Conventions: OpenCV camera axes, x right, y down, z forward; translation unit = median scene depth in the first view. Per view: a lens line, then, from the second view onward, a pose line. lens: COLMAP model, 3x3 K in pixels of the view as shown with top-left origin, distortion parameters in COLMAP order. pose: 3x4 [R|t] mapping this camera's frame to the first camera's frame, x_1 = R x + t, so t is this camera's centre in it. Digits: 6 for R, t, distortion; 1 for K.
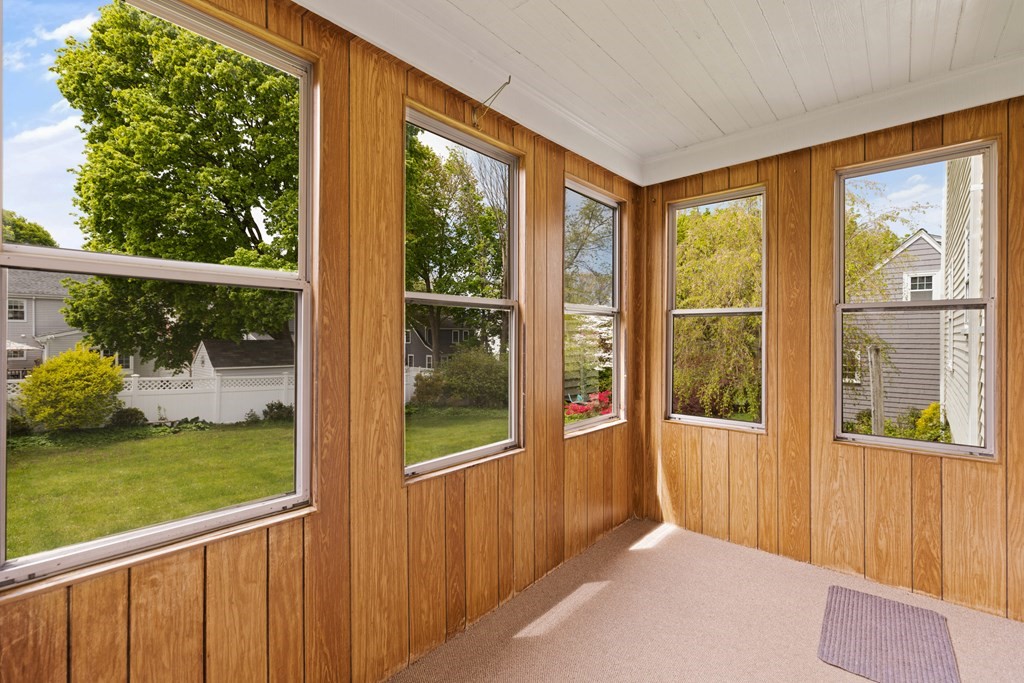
lens RADIAL K [[459.1, 0, 515.6], [0, 459.1, 334.9], [0, 0, 1]] dist [0.001759, 0.000405]
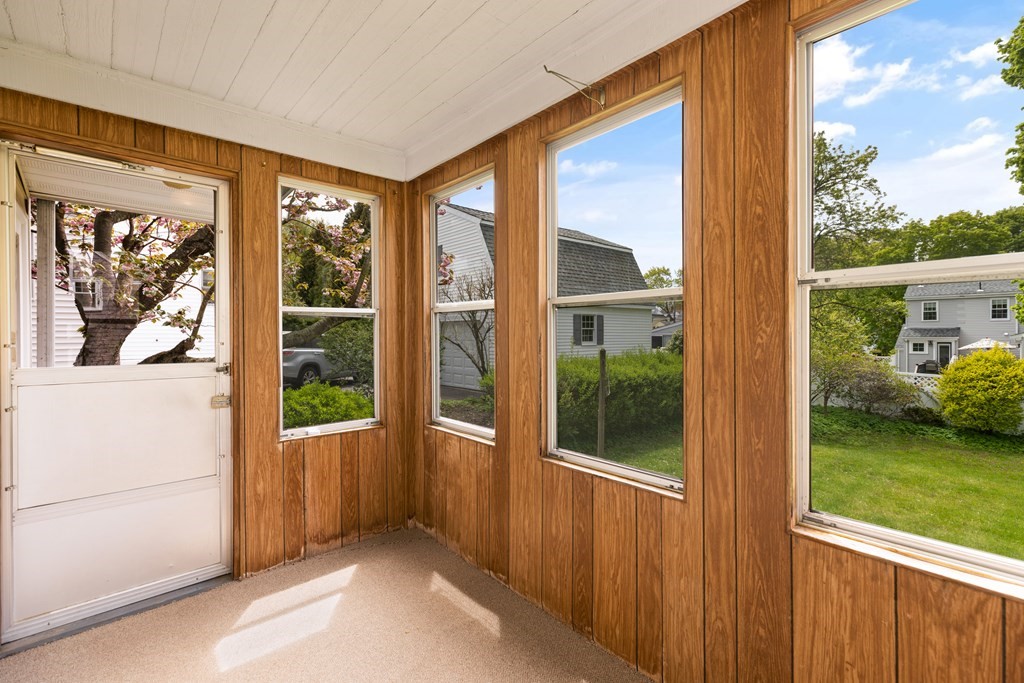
lens RADIAL K [[459.1, 0, 515.6], [0, 459.1, 334.9], [0, 0, 1]] dist [0.001759, 0.000405]
pose [[-0.133238, -0.002397, -0.991081, 0.119557], [0.006243, 0.999975, -0.003258, 0.000112], [0.991064, -0.006621, -0.133220, 0.134533]]
